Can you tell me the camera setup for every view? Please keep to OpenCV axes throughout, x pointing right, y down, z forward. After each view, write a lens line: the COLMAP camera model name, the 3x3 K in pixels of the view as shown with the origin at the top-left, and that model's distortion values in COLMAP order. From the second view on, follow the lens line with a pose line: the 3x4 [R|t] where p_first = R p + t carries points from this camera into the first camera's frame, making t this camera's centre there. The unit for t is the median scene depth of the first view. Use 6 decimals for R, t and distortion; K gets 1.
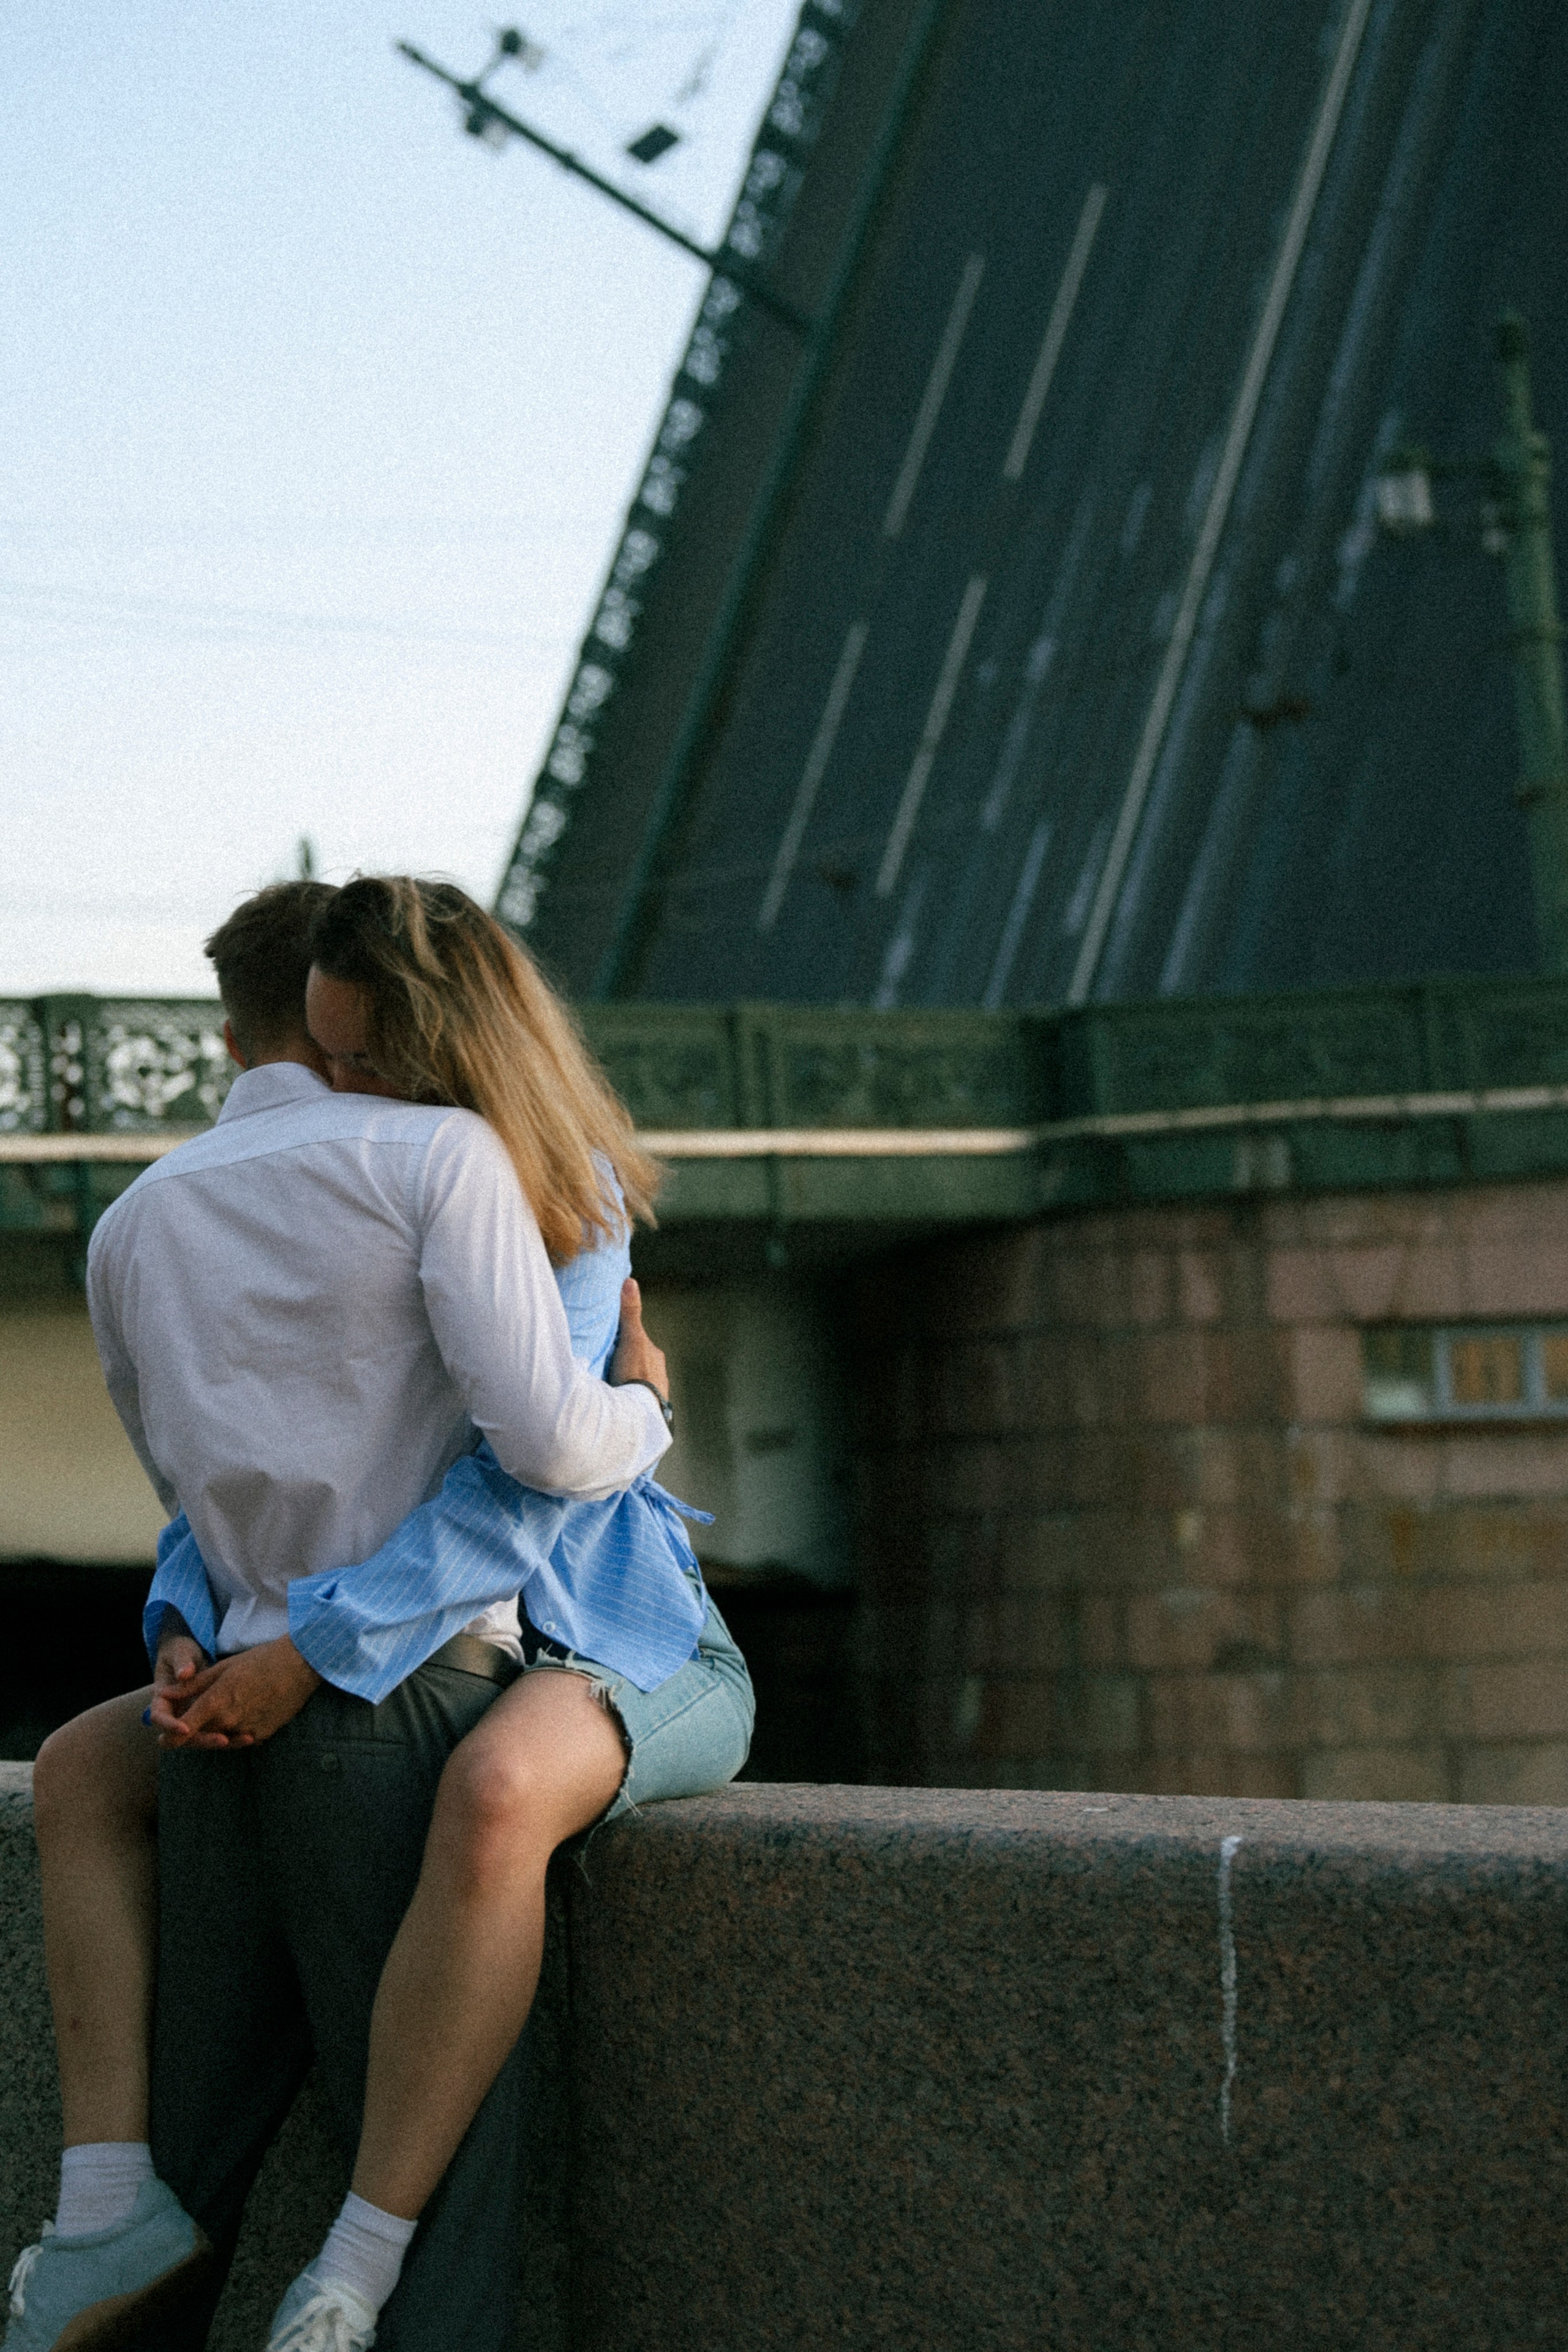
lens RADIAL K [[3642.6, 0, 779.1], [0, 3642.6, 1180.9], [0, 0, 1]] dist [-0.021136, 0.000000]
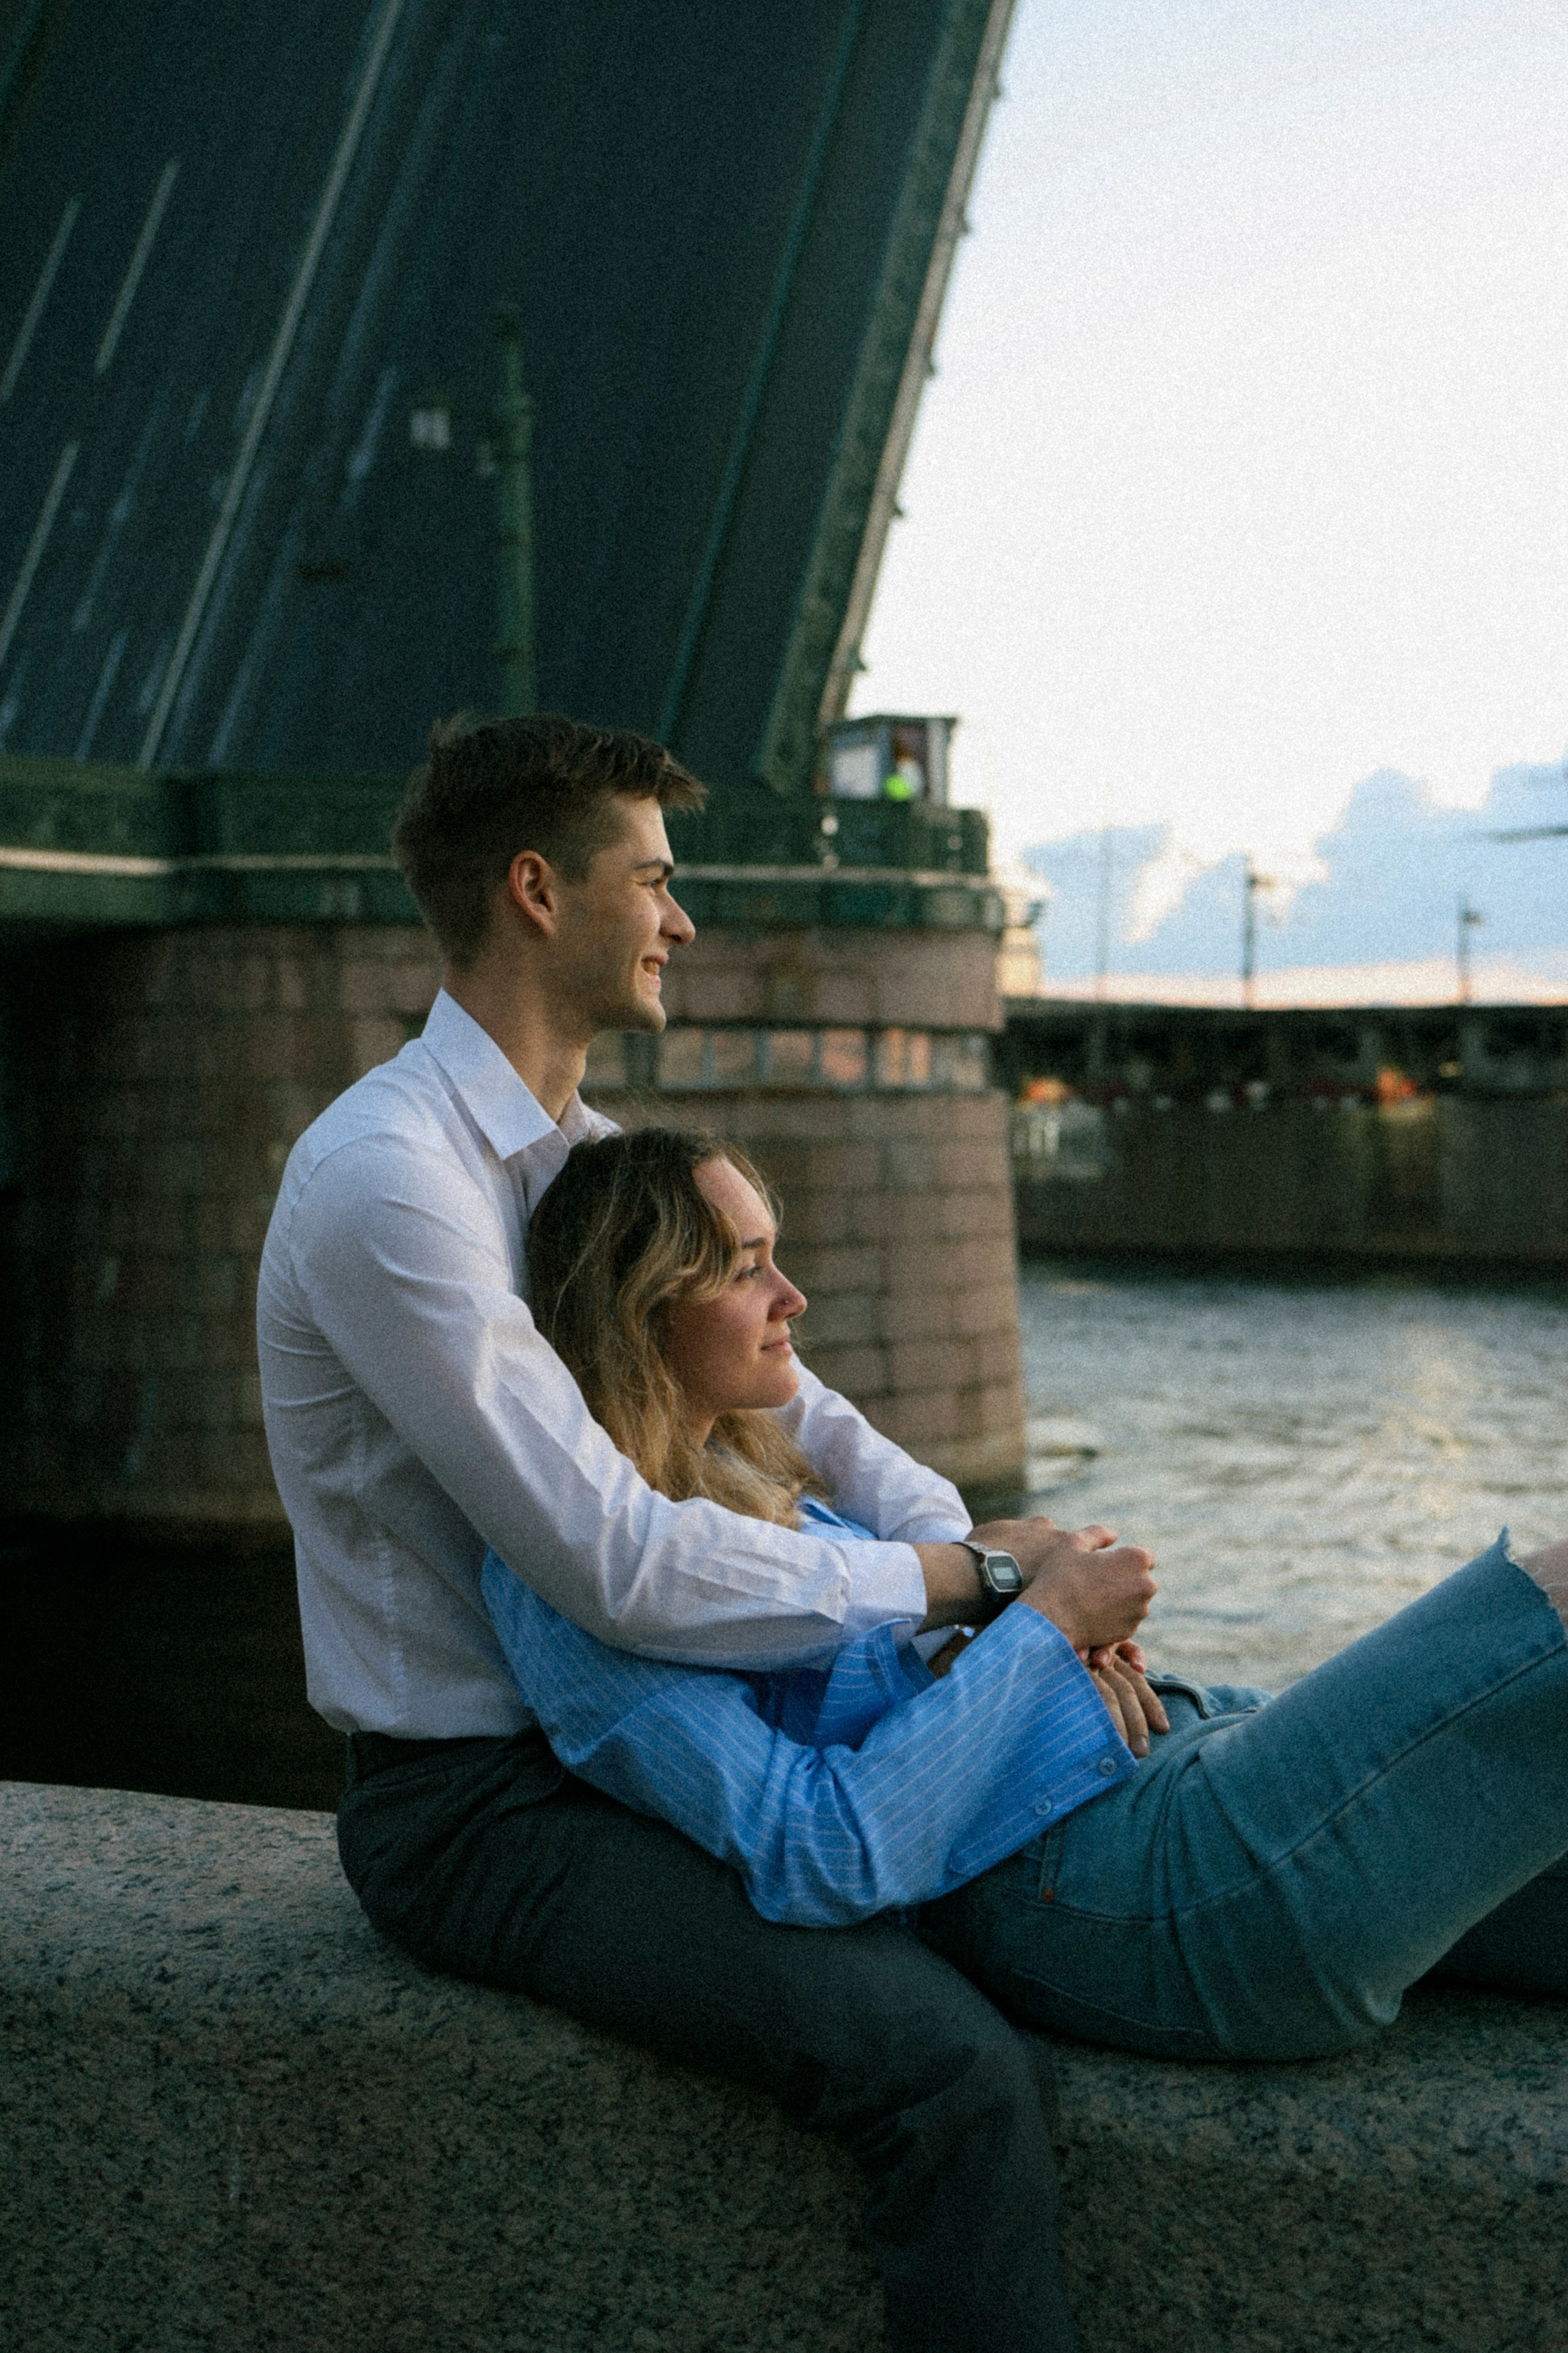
lens RADIAL K [[2362.1, 0, 824.6], [0, 2362.1, 1221.9], [0, 0, 1]] dist [-0.019853, 0.000000]
pose [[0.920060, 0.023832, 0.391052, -0.048290], [-0.075920, 0.990073, 0.118285, -0.003131], [-0.384351, -0.138518, 0.912736, 0.080902]]
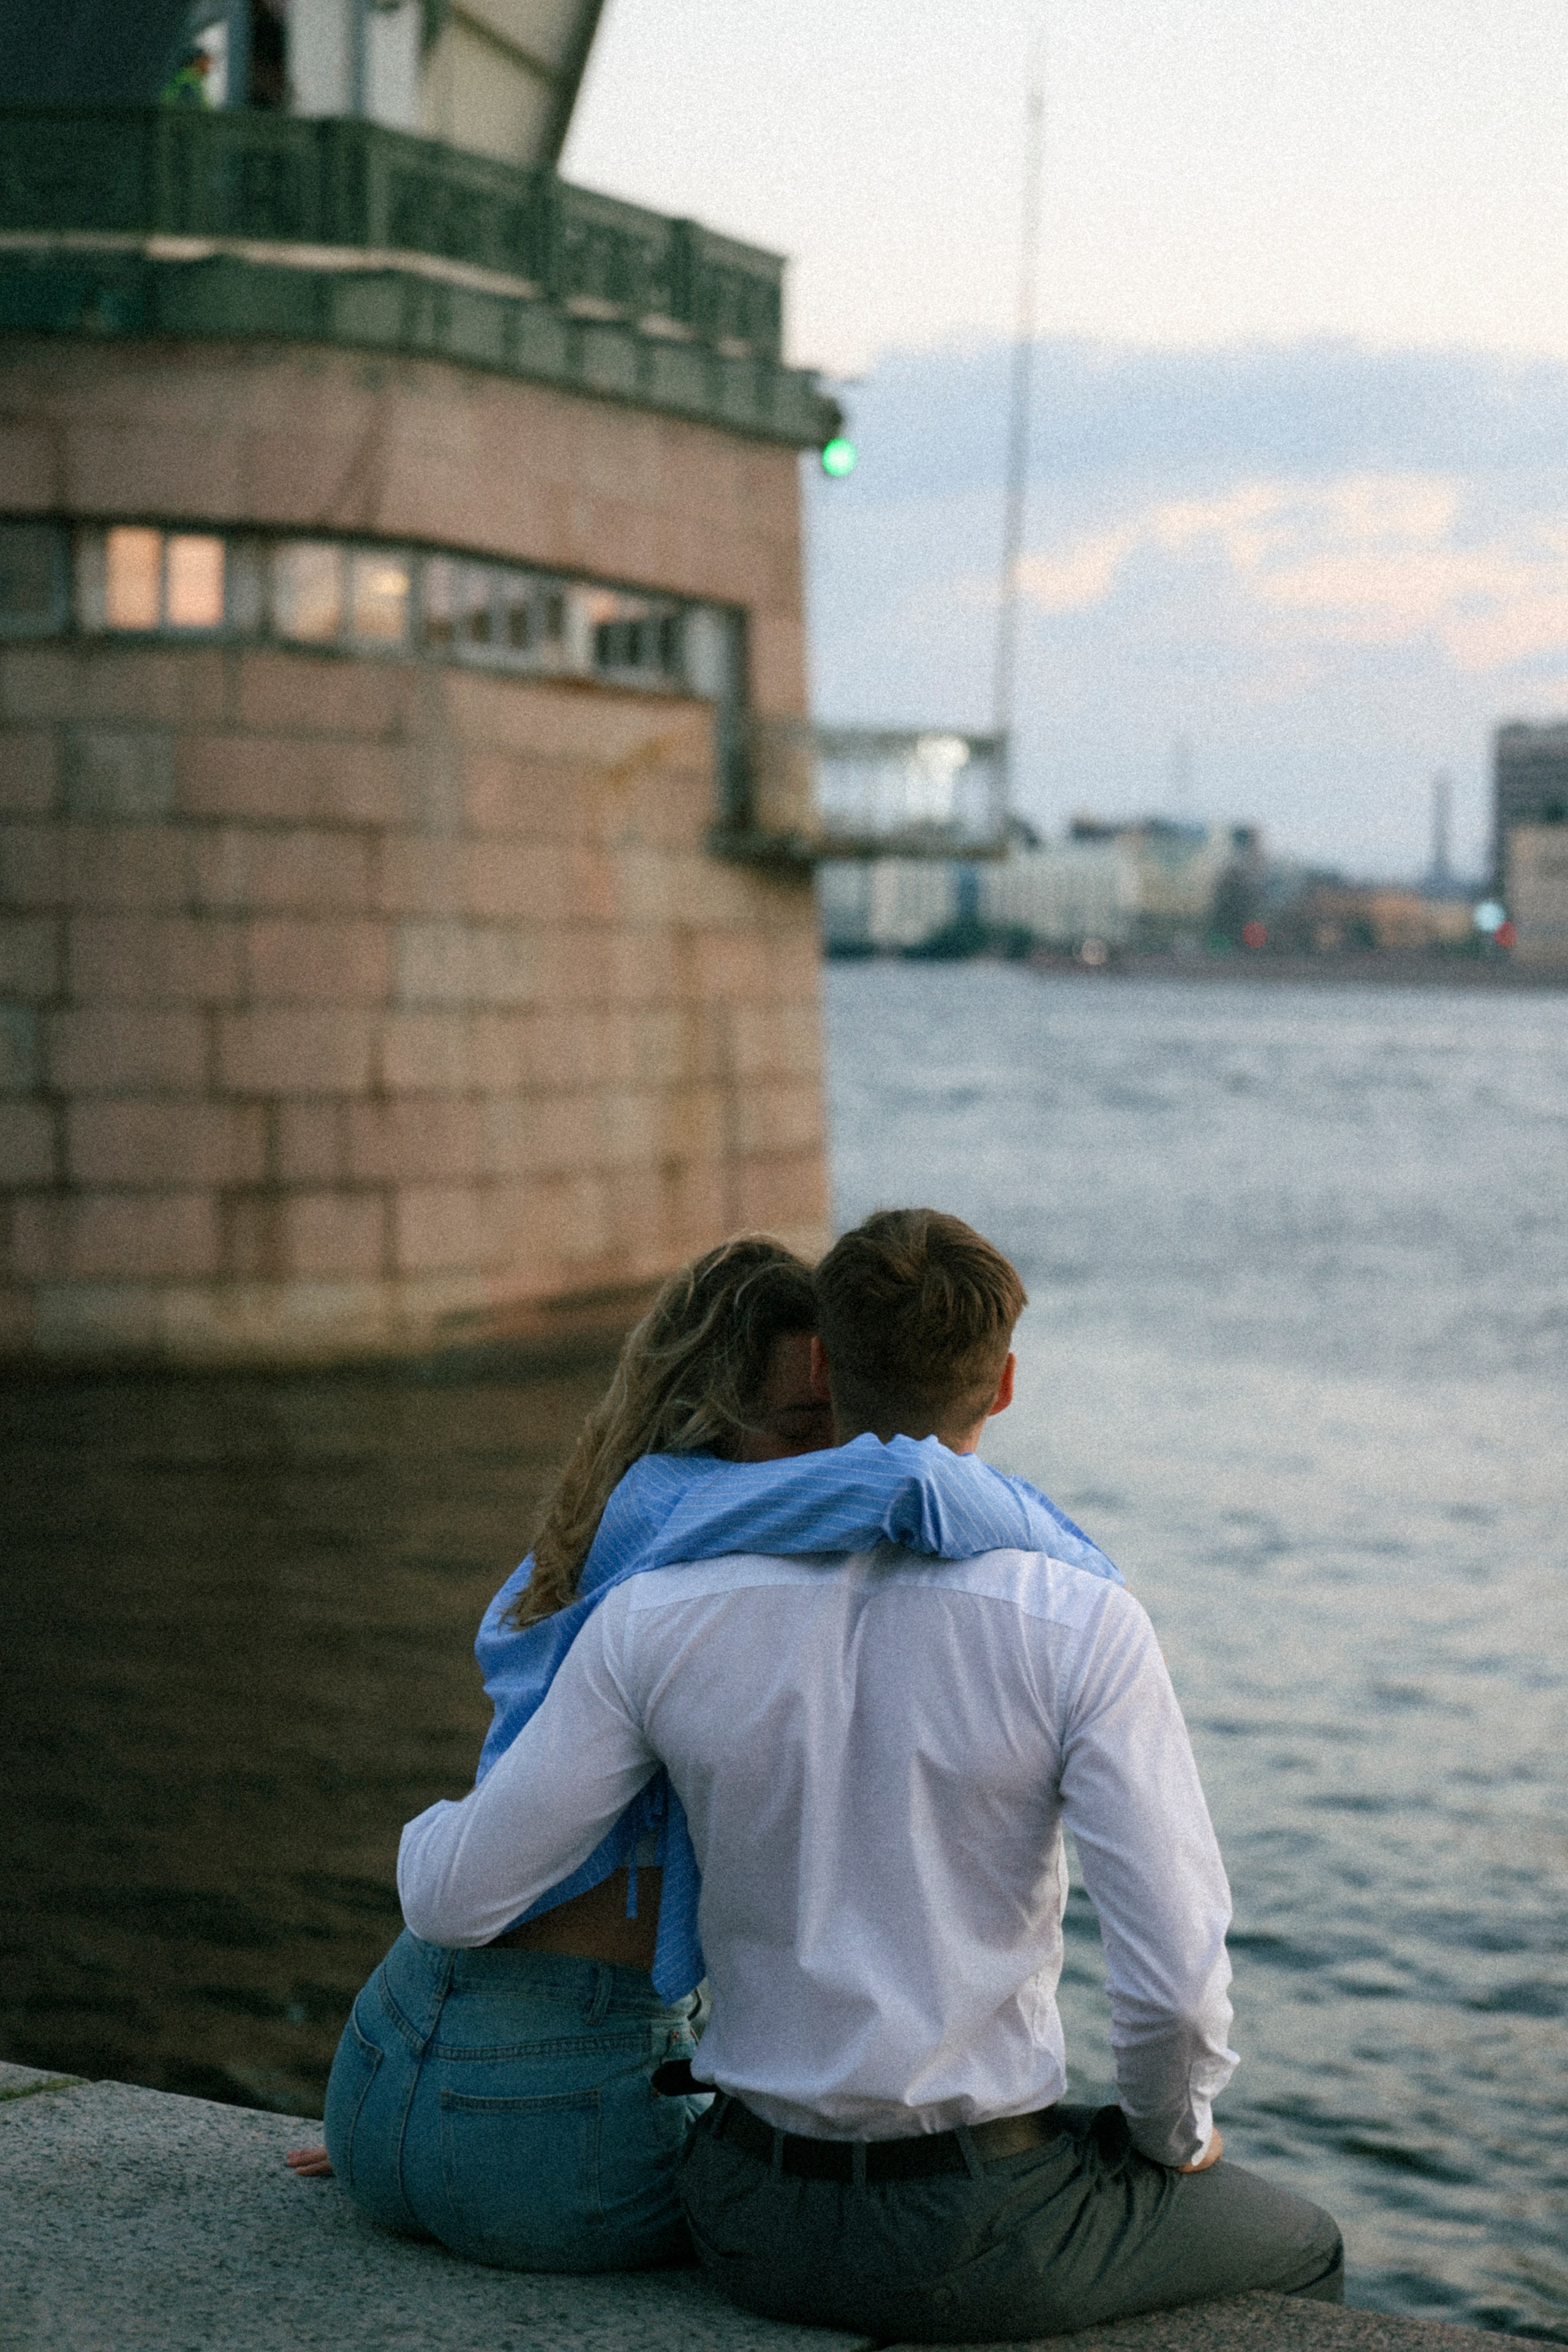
lens RADIAL K [[4899.3, 0, 779.2], [0, 4899.3, 1174.2], [0, 0, 1]] dist [-0.102898, 0.000000]
pose [[0.994227, 0.052877, 0.093364, 0.438545], [-0.066010, 0.987416, 0.143709, 0.008698], [-0.084590, -0.149043, 0.985206, -0.157470]]
